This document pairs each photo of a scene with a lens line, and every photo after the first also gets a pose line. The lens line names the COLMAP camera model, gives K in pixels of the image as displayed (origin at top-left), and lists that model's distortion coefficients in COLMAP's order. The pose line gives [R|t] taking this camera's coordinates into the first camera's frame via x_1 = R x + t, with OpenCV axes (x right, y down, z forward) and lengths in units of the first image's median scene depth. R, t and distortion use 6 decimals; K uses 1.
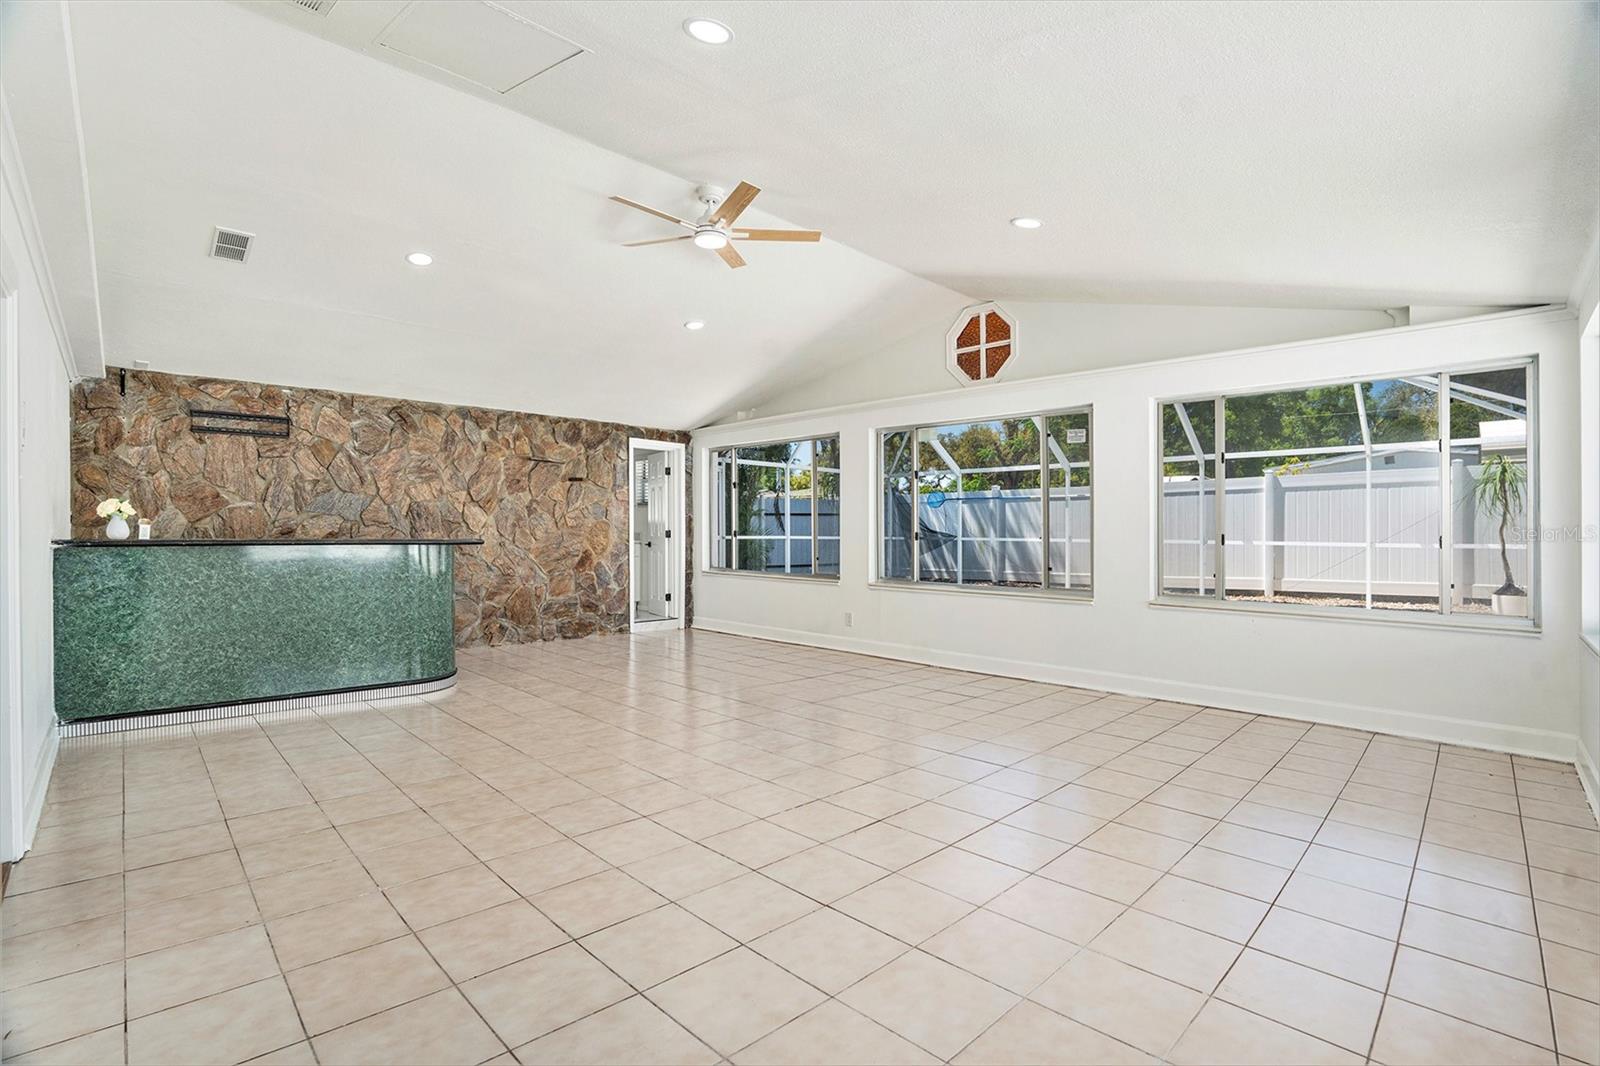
lens RADIAL K [[795.1, 0, 800.0], [0, 795.1, 533.0], [0, 0, 1]] dist [-0.086503, -0.000091]
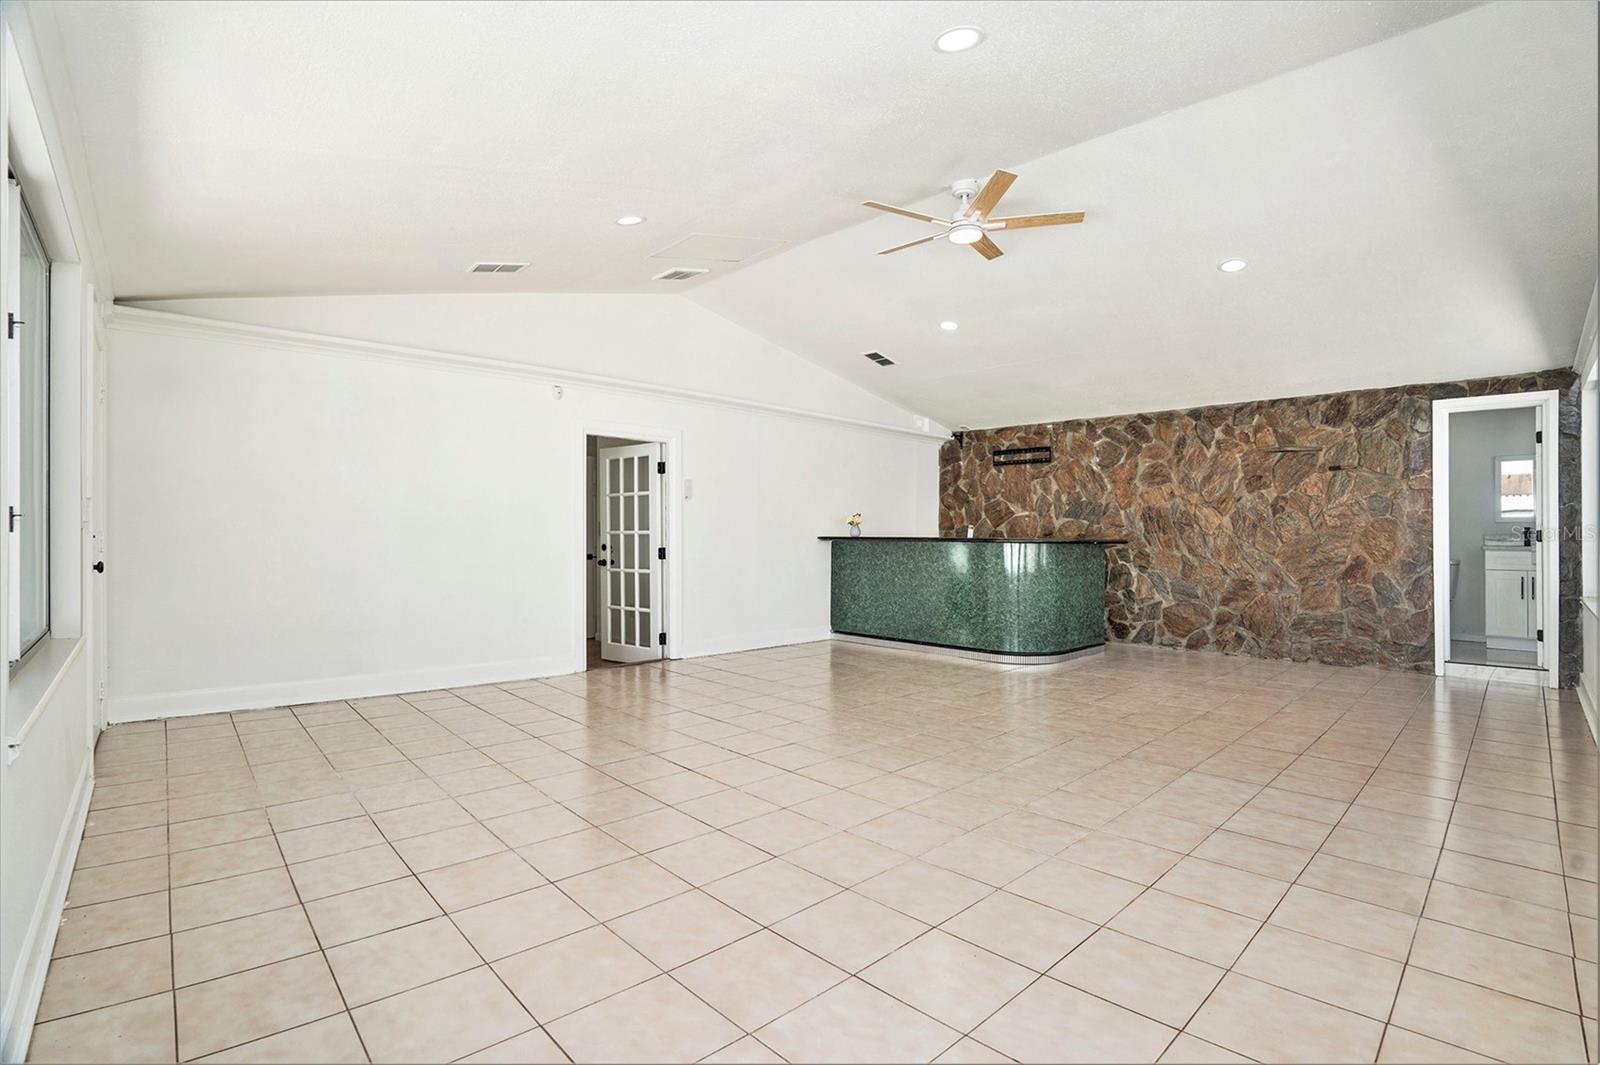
lens RADIAL K [[771.5, 0, 800.0], [0, 771.5, 532.5], [0, 0, 1]] dist [-0.071842, 0.008264]
pose [[-0.060242, -0.006271, -0.998164, 0.541771], [-0.003613, 0.999975, -0.006064, 0.004695], [0.998177, 0.003241, -0.060263, 0.532808]]
